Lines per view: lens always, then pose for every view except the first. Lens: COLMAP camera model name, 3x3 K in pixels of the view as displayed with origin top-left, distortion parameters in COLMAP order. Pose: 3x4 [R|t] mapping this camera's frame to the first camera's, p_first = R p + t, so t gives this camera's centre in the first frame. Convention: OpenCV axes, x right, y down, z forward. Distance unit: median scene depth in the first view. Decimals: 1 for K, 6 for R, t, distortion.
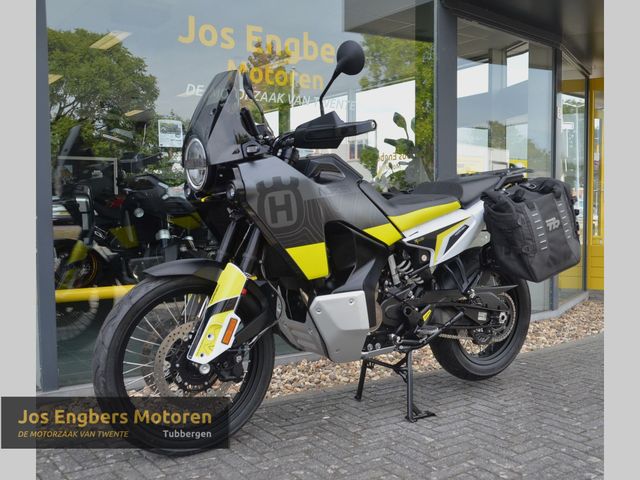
lens RADIAL K [[707.0, 0, 364.0], [0, 707.0, 242.1], [0, 0, 1]] dist [-0.069382, 0.006432]
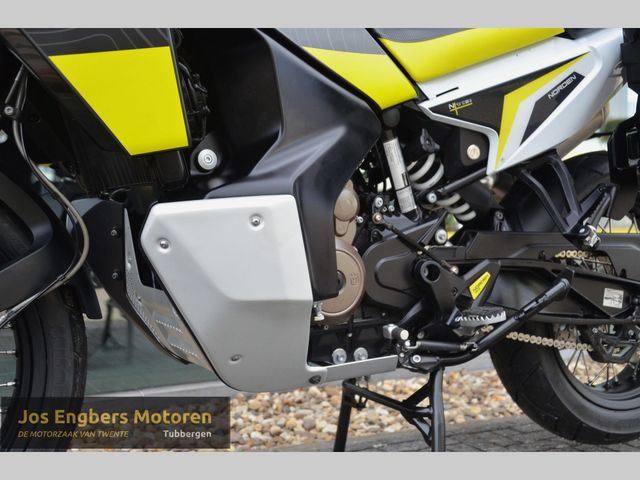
lens RADIAL K [[818.2, 0, 333.5], [0, 818.2, 246.0], [0, 0, 1]] dist [0.088071, 0.086295]
pose [[0.991663, 0.000110, -0.128855, 0.065895], [-0.002485, 0.999830, -0.018269, 0.089772], [0.128831, 0.018436, 0.991495, 0.502551]]
